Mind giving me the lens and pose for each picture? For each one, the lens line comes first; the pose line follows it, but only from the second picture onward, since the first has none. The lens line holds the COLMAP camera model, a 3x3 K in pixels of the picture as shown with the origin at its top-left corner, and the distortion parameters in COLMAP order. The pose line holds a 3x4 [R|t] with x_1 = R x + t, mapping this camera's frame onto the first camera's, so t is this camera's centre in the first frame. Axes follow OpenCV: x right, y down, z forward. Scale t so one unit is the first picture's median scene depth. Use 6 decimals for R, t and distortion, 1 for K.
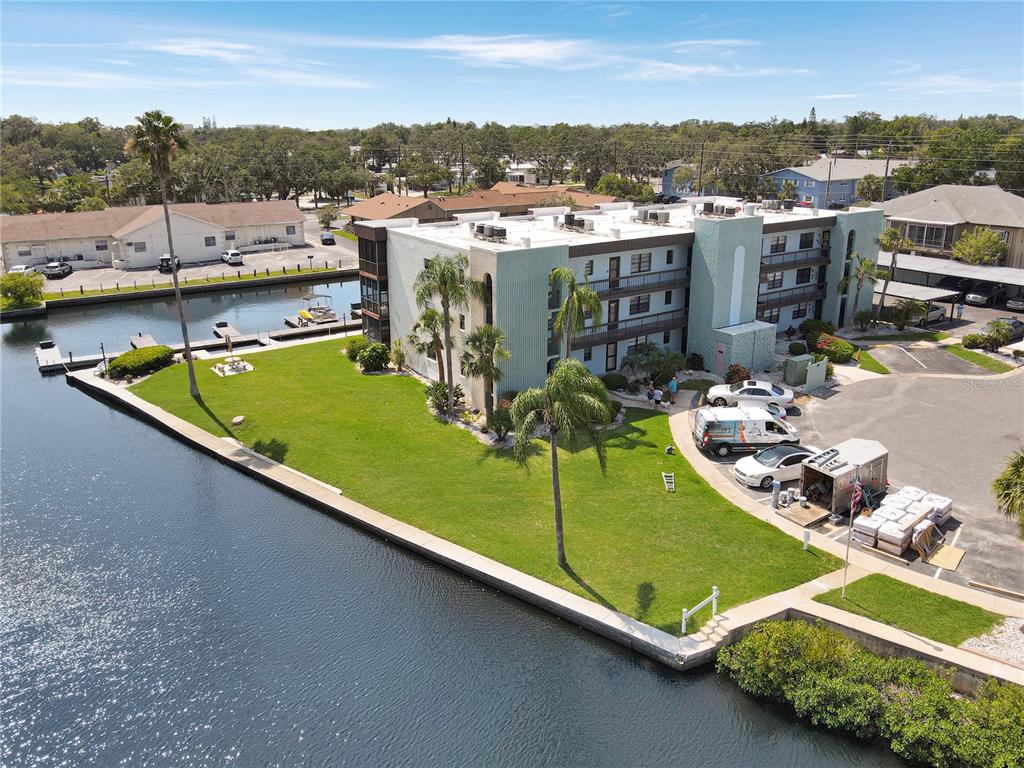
lens RADIAL K [[852.5, 0, 508.9], [0, 852.5, 381.7], [0, 0, 1]] dist [-0.002985, -0.005779]
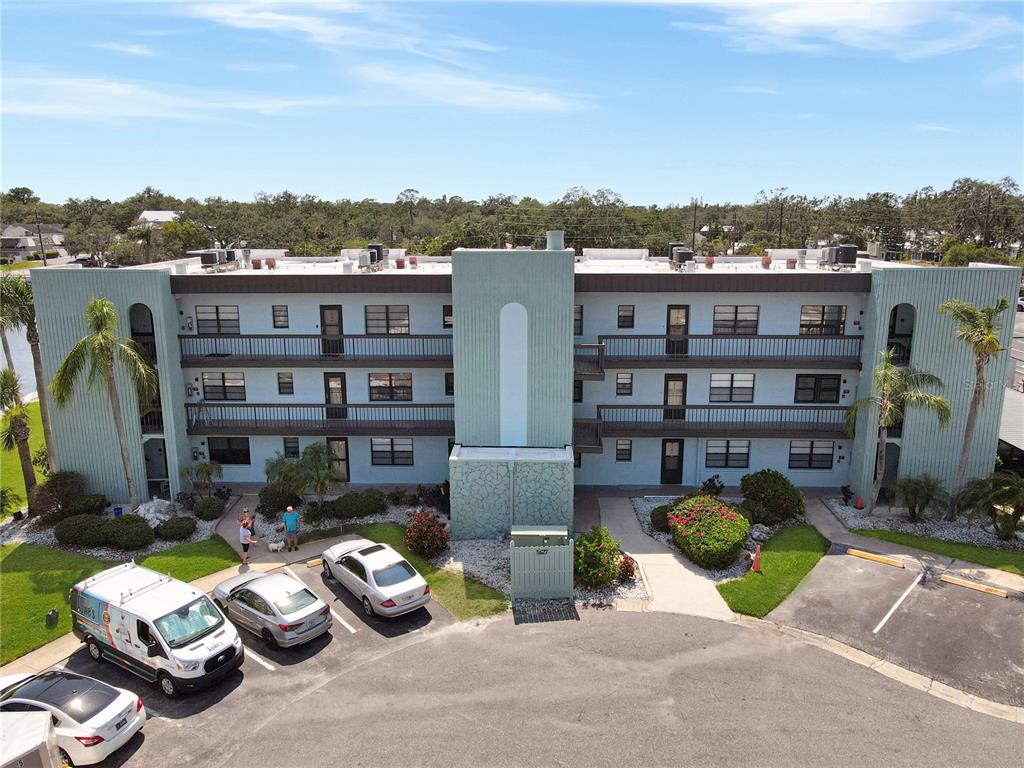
lens RADIAL K [[852.5, 0, 512.3], [0, 852.5, 386.8], [0, 0, 1]] dist [-0.002985, -0.005779]
pose [[0.790124, 0.149820, -0.594355, 0.641663], [-0.184150, 0.982894, 0.002955, -0.115804], [0.584631, 0.107116, 0.804197, 0.583303]]
